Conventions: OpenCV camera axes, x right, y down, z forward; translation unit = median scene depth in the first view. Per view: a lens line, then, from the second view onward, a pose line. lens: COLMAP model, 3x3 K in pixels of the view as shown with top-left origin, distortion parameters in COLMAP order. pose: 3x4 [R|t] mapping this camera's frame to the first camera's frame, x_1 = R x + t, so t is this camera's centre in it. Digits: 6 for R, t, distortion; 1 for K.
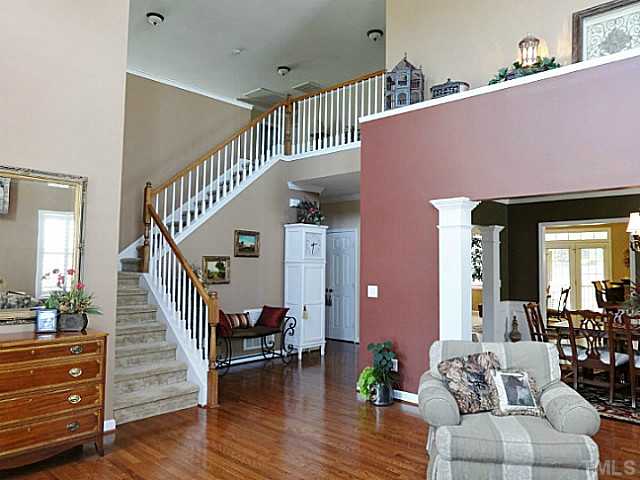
lens RADIAL K [[483.6, 0, 320.0], [0, 483.6, 240.0], [0, 0, 1]] dist [-0.002988, -0.002485]
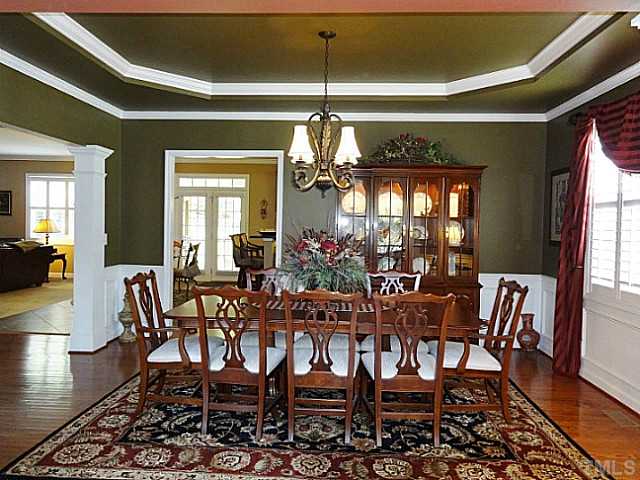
lens RADIAL K [[483.6, 0, 320.0], [0, 483.6, 240.0], [0, 0, 1]] dist [-0.002988, -0.002485]
pose [[0.761453, -0.014240, 0.648063, 0.224421], [-0.049196, 0.995606, 0.079680, 0.032958], [-0.646350, -0.092555, 0.757407, 0.423223]]
